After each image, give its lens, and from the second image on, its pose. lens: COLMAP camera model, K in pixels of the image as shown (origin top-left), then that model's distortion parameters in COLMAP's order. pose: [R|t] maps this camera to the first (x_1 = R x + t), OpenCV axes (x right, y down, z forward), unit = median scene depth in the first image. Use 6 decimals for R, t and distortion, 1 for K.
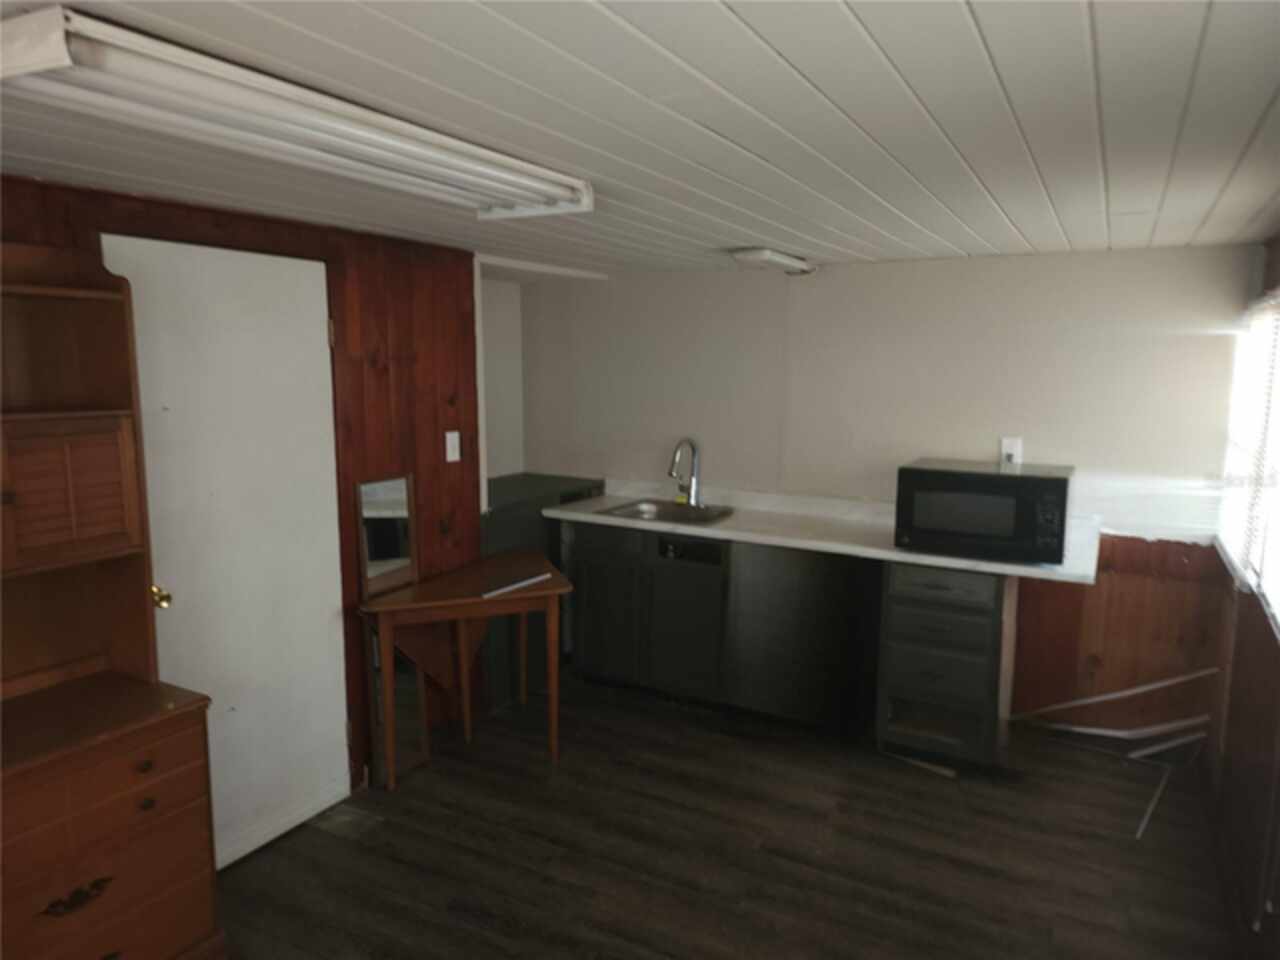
lens RADIAL K [[852.9, 0, 646.7], [0, 852.9, 486.2], [0, 0, 1]] dist [0.056930, -0.049086]
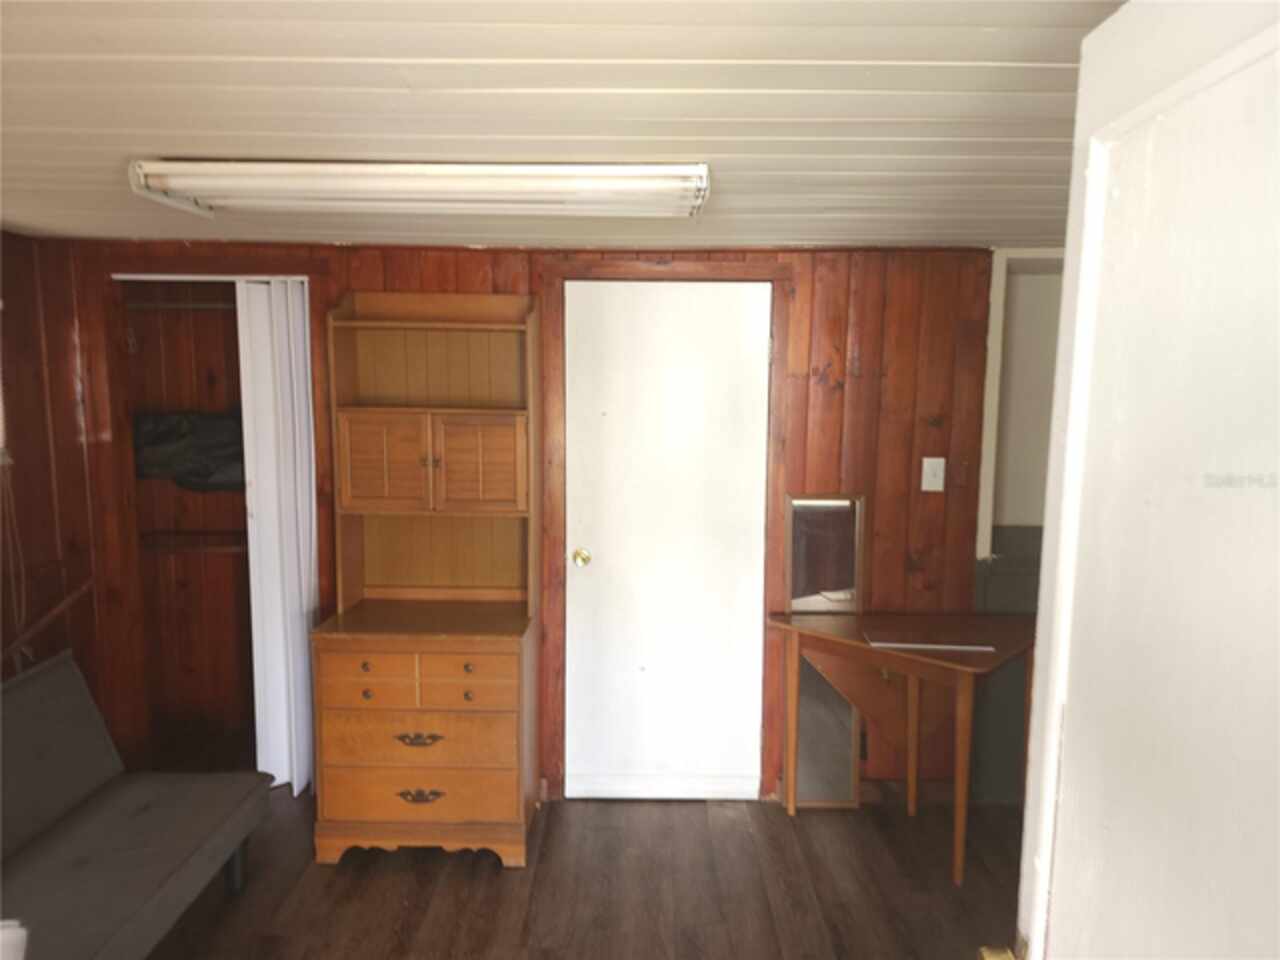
lens RADIAL K [[852.9, 0, 619.9], [0, 852.9, 477.4], [0, 0, 1]] dist [0.056930, -0.049086]
pose [[0.472909, 0.107394, -0.874542, 0.438627], [-0.135971, 0.989550, 0.047991, -0.047158], [0.870557, 0.096217, 0.482569, 0.336888]]
